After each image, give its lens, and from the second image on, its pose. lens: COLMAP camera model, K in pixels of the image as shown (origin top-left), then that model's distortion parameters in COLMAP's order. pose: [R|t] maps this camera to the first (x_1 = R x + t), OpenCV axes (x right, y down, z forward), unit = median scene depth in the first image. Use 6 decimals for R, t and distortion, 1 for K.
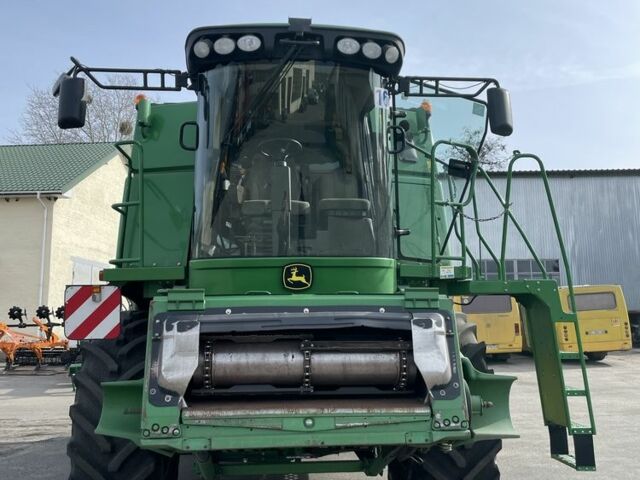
lens RADIAL K [[633.7, 0, 320.0], [0, 633.7, 240.0], [0, 0, 1]] dist [0.009548, 0.003702]
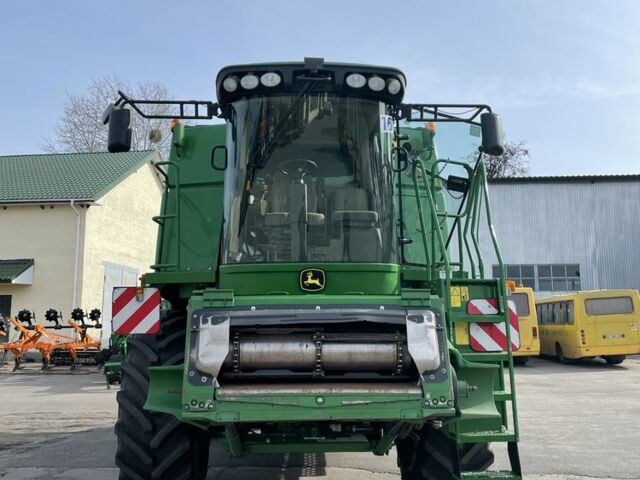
lens RADIAL K [[633.7, 0, 320.0], [0, 633.7, 240.0], [0, 0, 1]] dist [0.009548, 0.003702]
pose [[0.999278, -0.001741, -0.037940, 0.020152], [0.001465, 0.999972, -0.007310, -0.005723], [0.037952, 0.007249, 0.999253, -0.142795]]
